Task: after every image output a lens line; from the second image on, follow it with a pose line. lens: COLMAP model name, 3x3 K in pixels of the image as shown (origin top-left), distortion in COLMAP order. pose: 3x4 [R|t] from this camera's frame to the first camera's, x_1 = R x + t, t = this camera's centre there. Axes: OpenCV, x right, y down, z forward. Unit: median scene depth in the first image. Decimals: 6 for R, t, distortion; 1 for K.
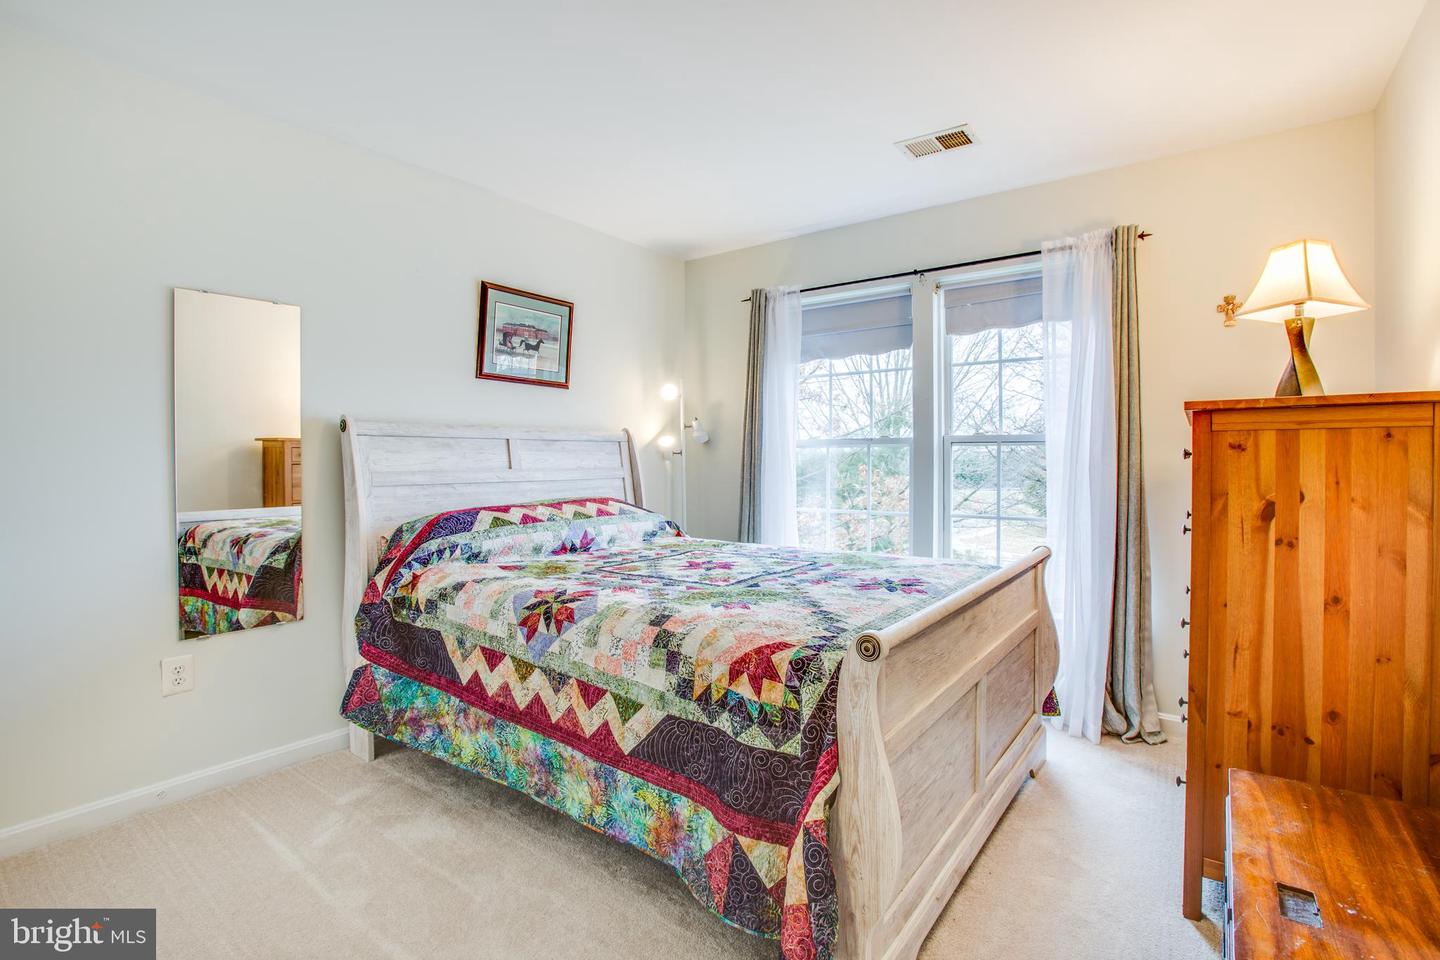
lens RADIAL K [[663.6, 0, 711.8], [0, 663.6, 479.6], [0, 0, 1]] dist [-0.051484, 0.017829]
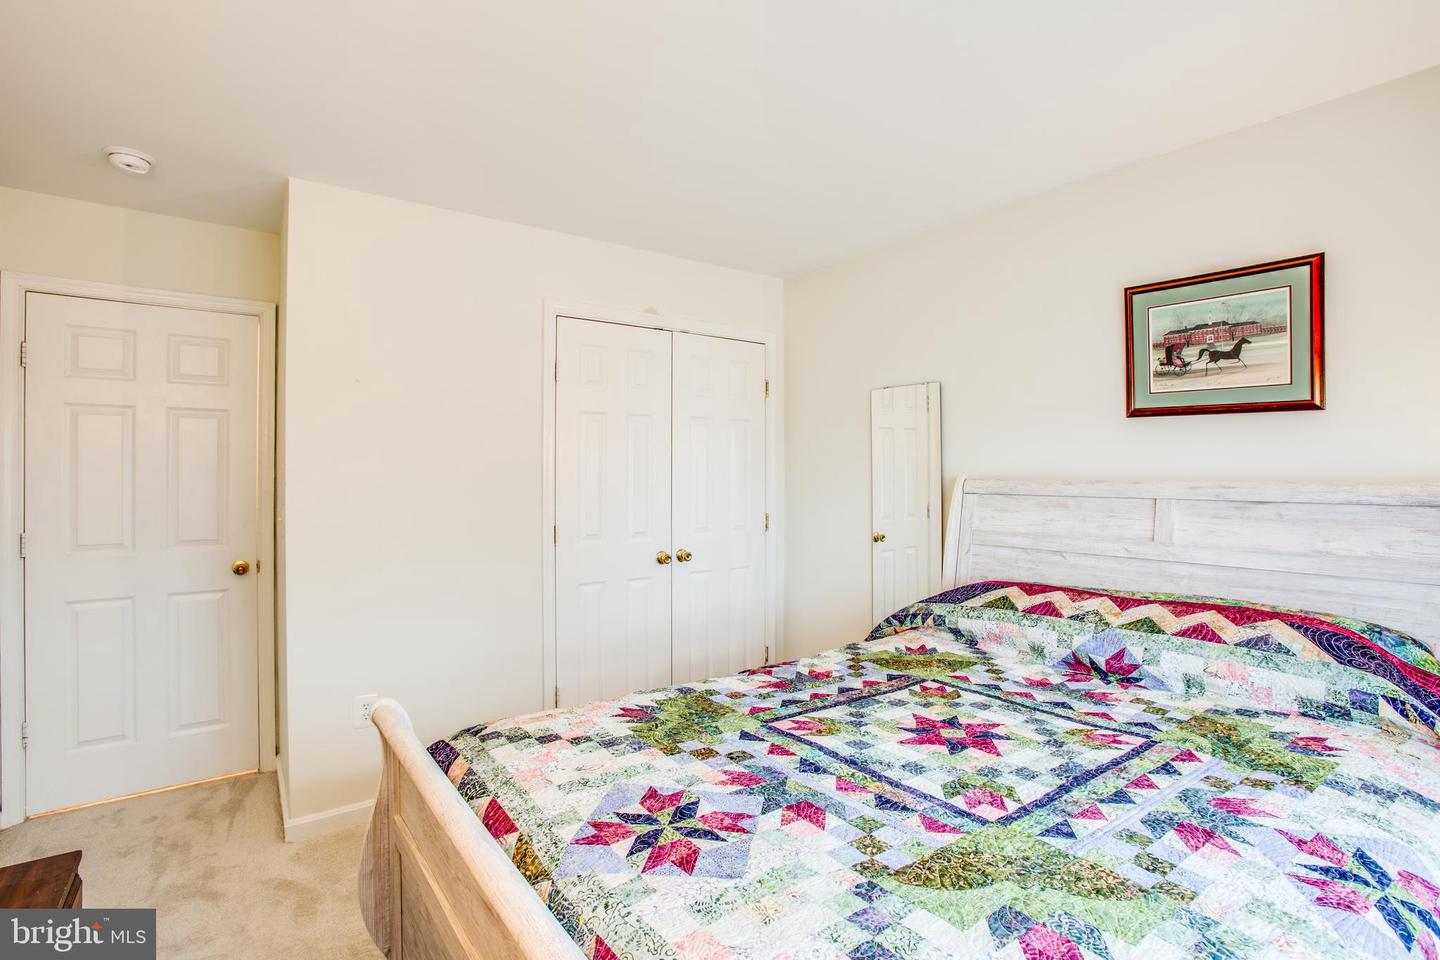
lens RADIAL K [[663.6, 0, 711.8], [0, 663.6, 479.6], [0, 0, 1]] dist [-0.051484, 0.017829]
pose [[-0.237687, 0.010763, -0.971282, 0.477907], [-0.030547, 0.999361, 0.018550, -0.080181], [0.970861, 0.034079, -0.237206, 0.703600]]
